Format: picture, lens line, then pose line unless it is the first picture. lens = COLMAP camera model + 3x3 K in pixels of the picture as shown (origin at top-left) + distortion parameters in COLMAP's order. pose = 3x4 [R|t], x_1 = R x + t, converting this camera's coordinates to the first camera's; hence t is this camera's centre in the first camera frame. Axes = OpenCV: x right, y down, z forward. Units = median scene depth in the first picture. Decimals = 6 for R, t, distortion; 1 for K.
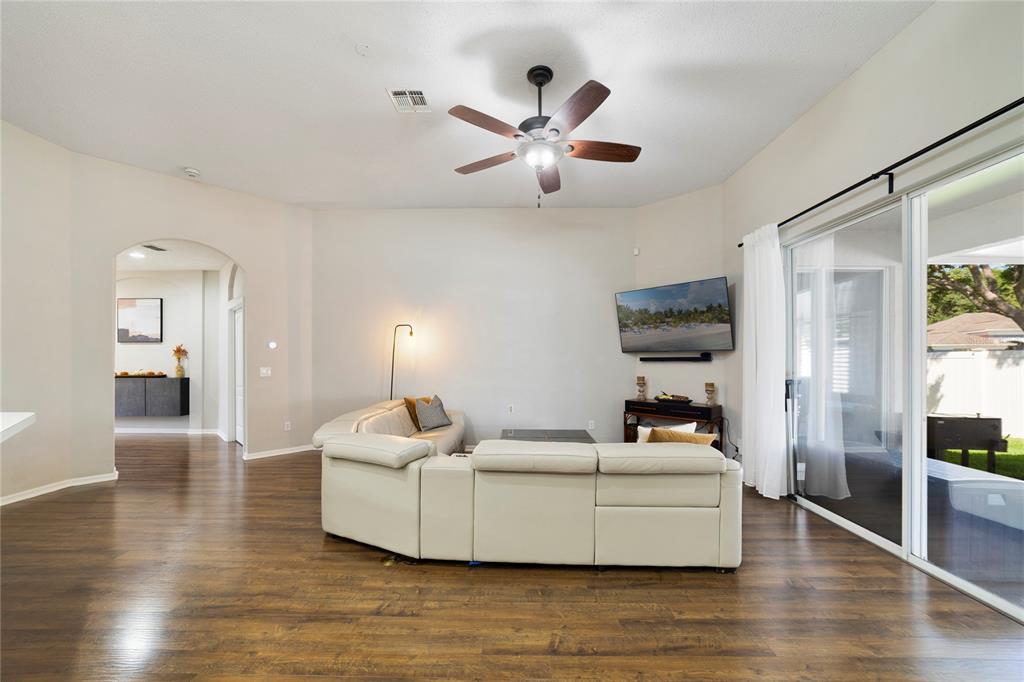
lens RADIAL K [[392.0, 0, 514.2], [0, 392.0, 356.6], [0, 0, 1]] dist [-0.000373, -0.000032]
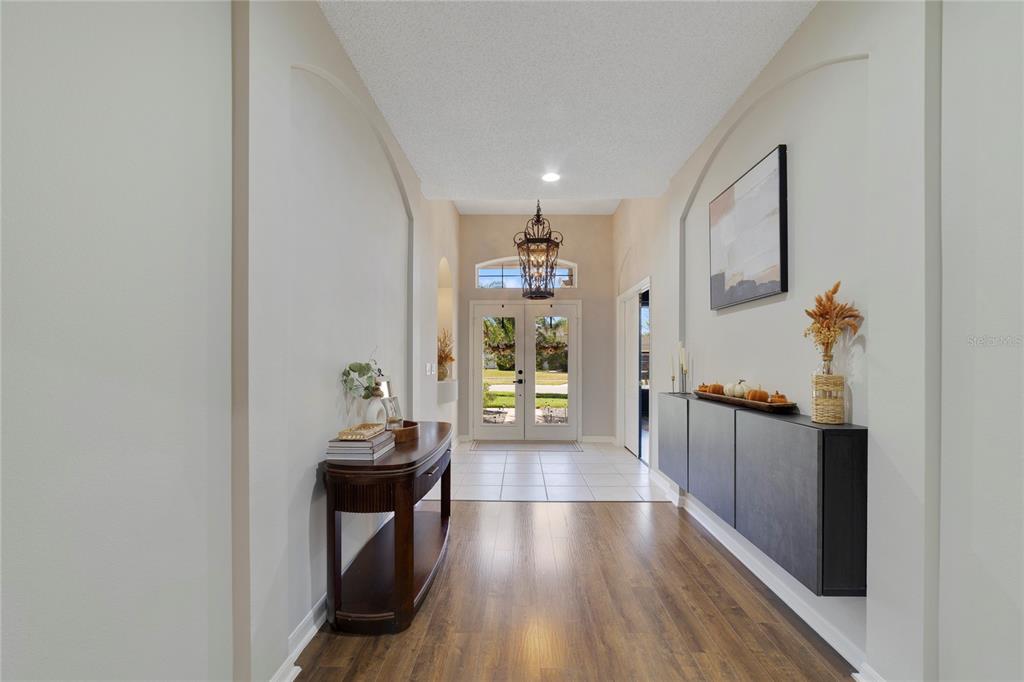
lens RADIAL K [[392.0, 0, 514.2], [0, 392.0, 356.6], [0, 0, 1]] dist [-0.000373, -0.000032]
pose [[0.003209, -0.007060, -0.999970, -0.608520], [0.003967, 0.999967, -0.007047, 0.013103], [0.999987, -0.003944, 0.003237, 0.799637]]
